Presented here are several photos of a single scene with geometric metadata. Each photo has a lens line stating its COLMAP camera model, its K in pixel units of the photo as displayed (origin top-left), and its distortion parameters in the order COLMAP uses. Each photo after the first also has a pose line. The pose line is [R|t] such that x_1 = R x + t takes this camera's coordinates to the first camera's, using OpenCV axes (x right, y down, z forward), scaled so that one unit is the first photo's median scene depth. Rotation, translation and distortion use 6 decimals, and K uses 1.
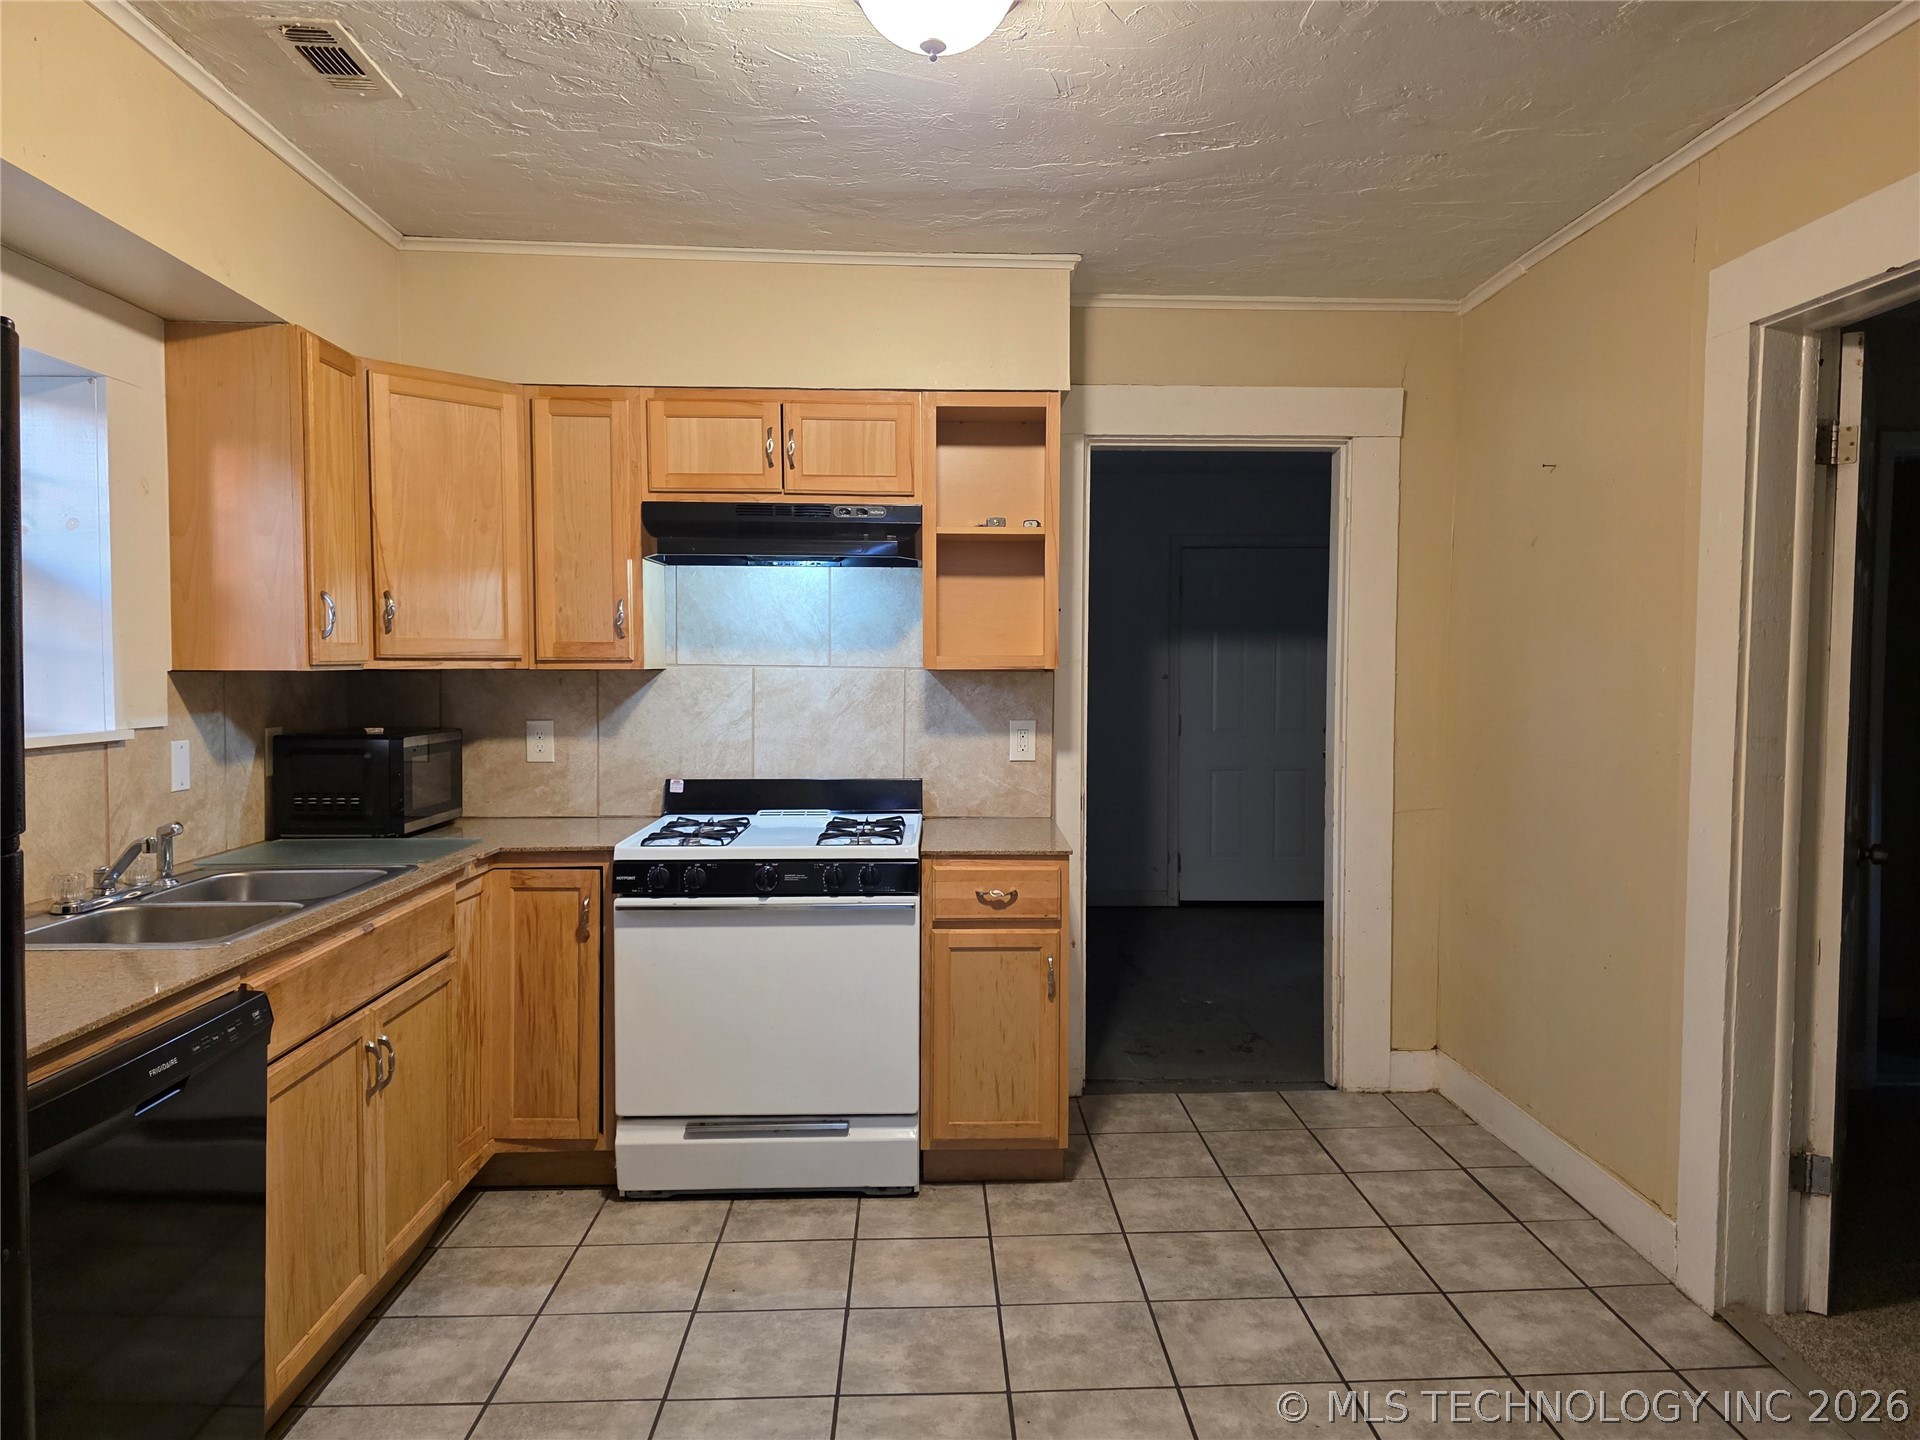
lens RADIAL K [[1287.3, 0, 985.1], [0, 1287.3, 719.7], [0, 0, 1]] dist [0.061390, -0.047973]
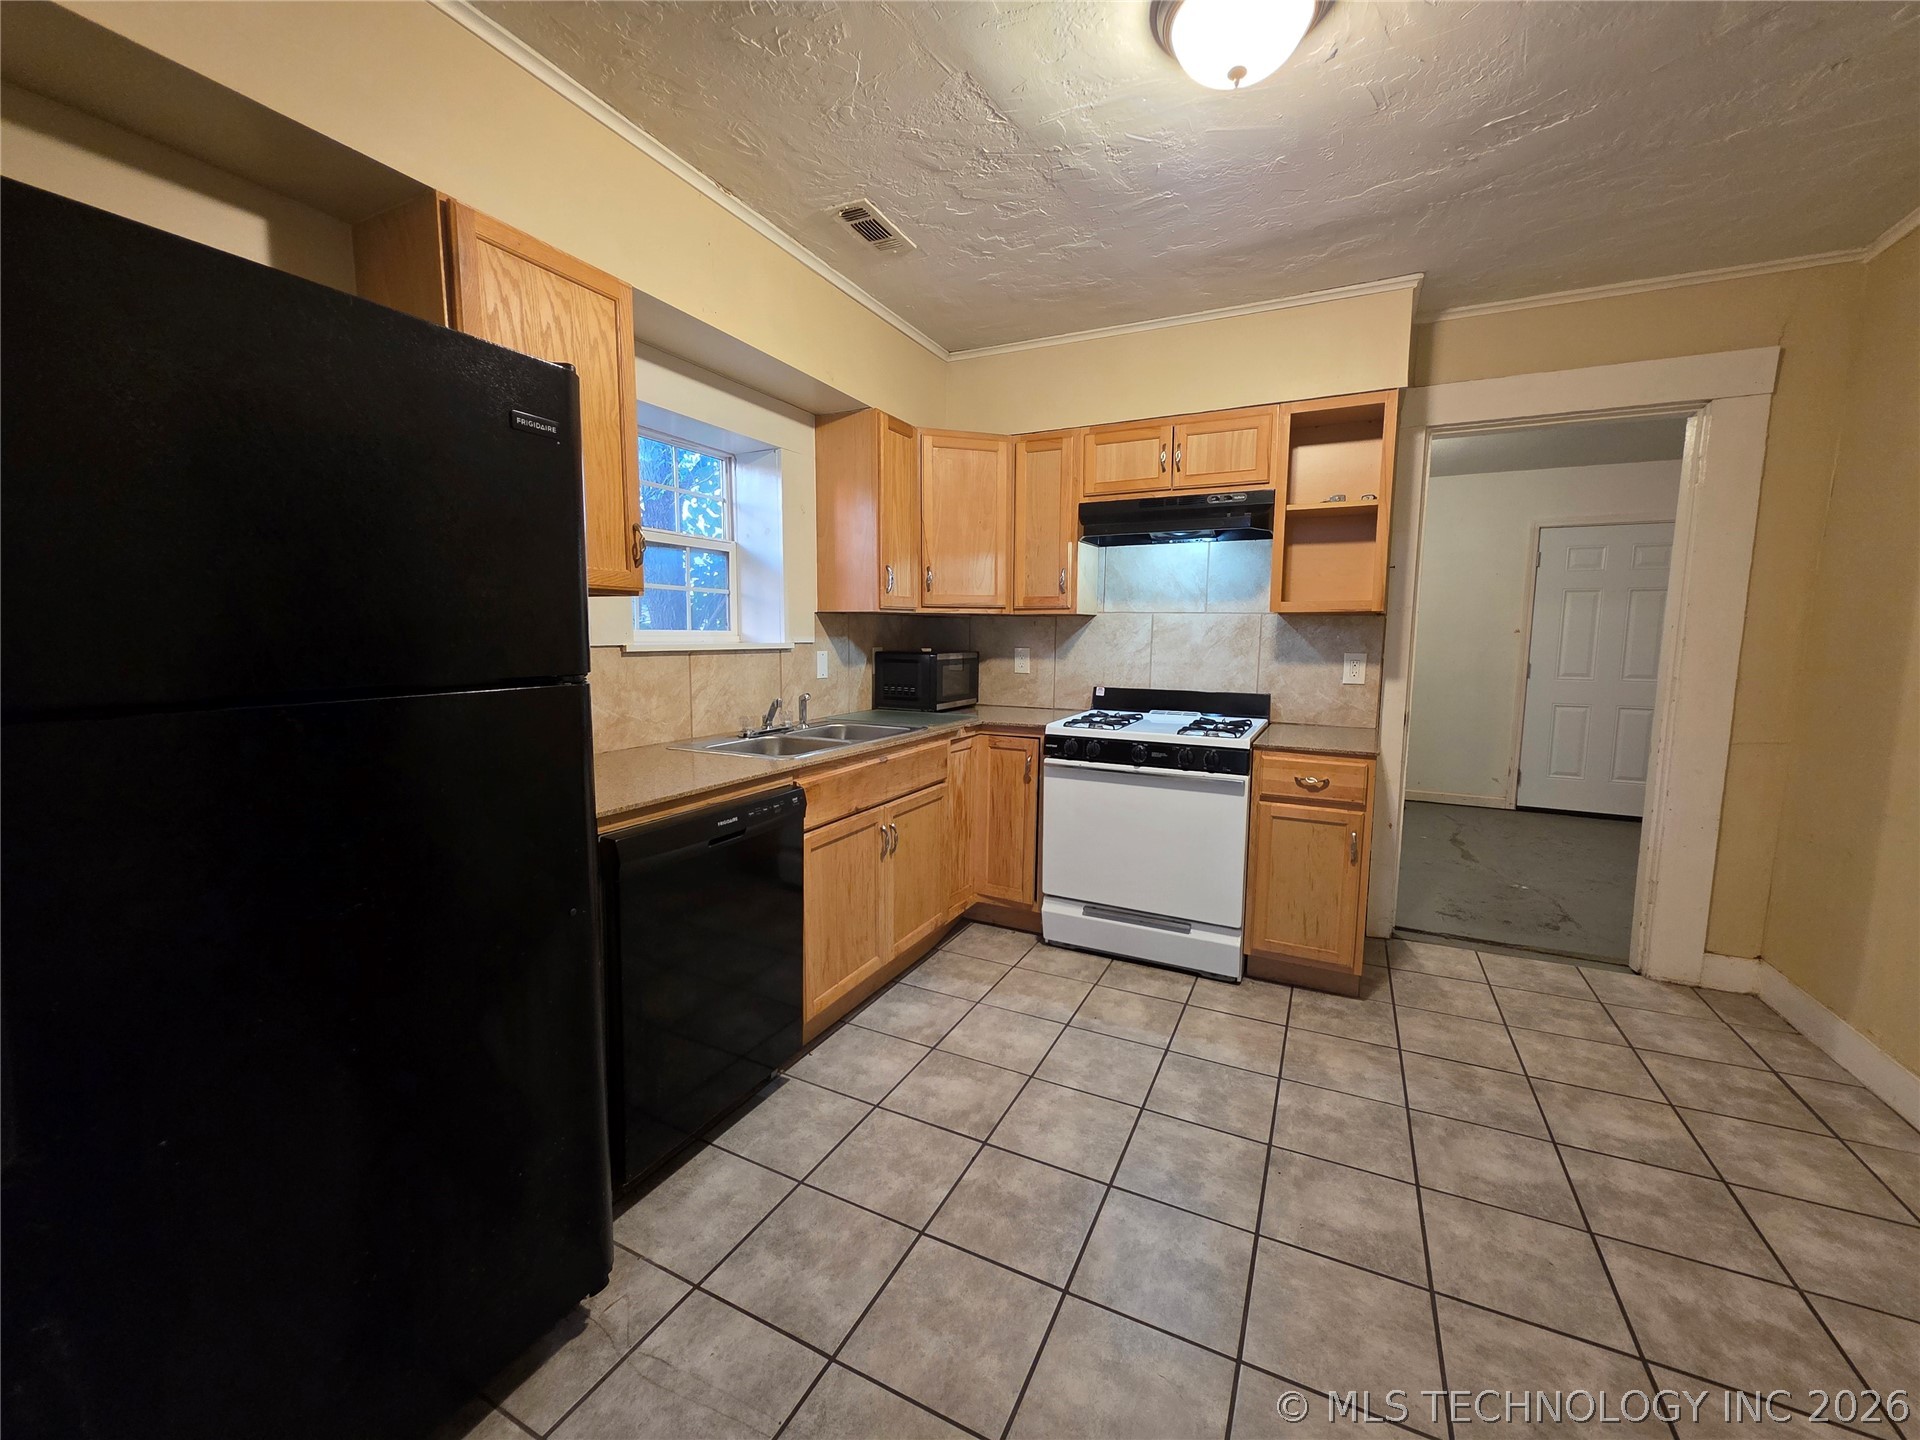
lens RADIAL K [[767.6, 0, 966.6], [0, 767.6, 716.6], [0, 0, 1]] dist [0.003946, 0.000426]
pose [[0.875030, 0.057856, -0.480599, 0.076014], [-0.026042, 0.997020, 0.072610, 0.022244], [0.483368, -0.051020, 0.873930, 0.140419]]
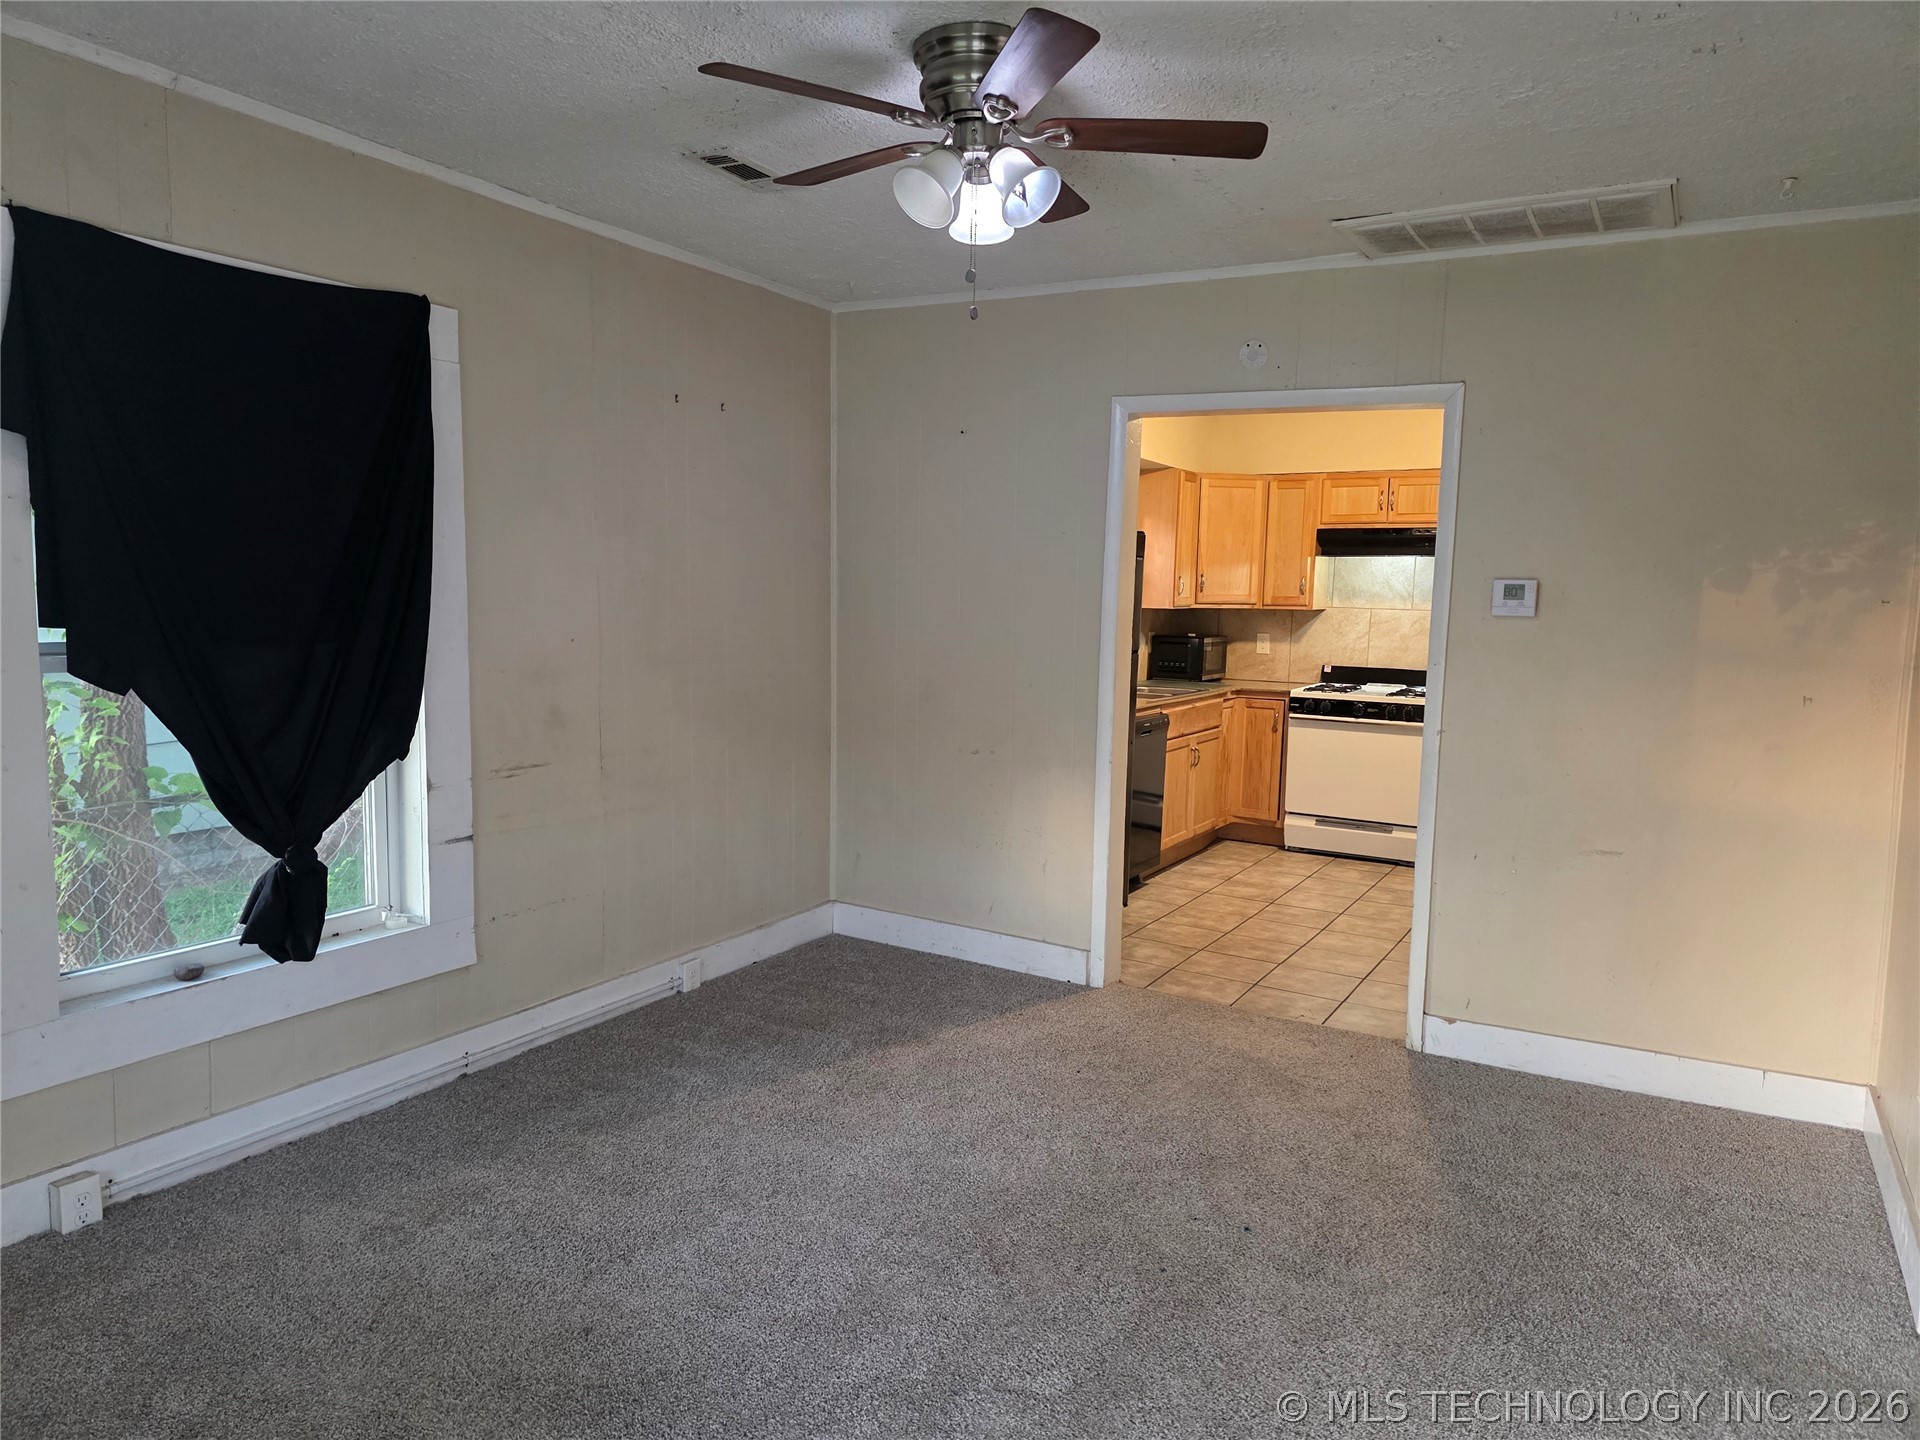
lens RADIAL K [[1287.3, 0, 975.2], [0, 1287.3, 726.8], [0, 0, 1]] dist [0.061390, -0.047973]
pose [[0.844322, 0.075423, -0.530502, 0.432917], [-0.044127, 0.996468, 0.071439, 0.026180], [0.534016, -0.036908, 0.844668, -1.151982]]
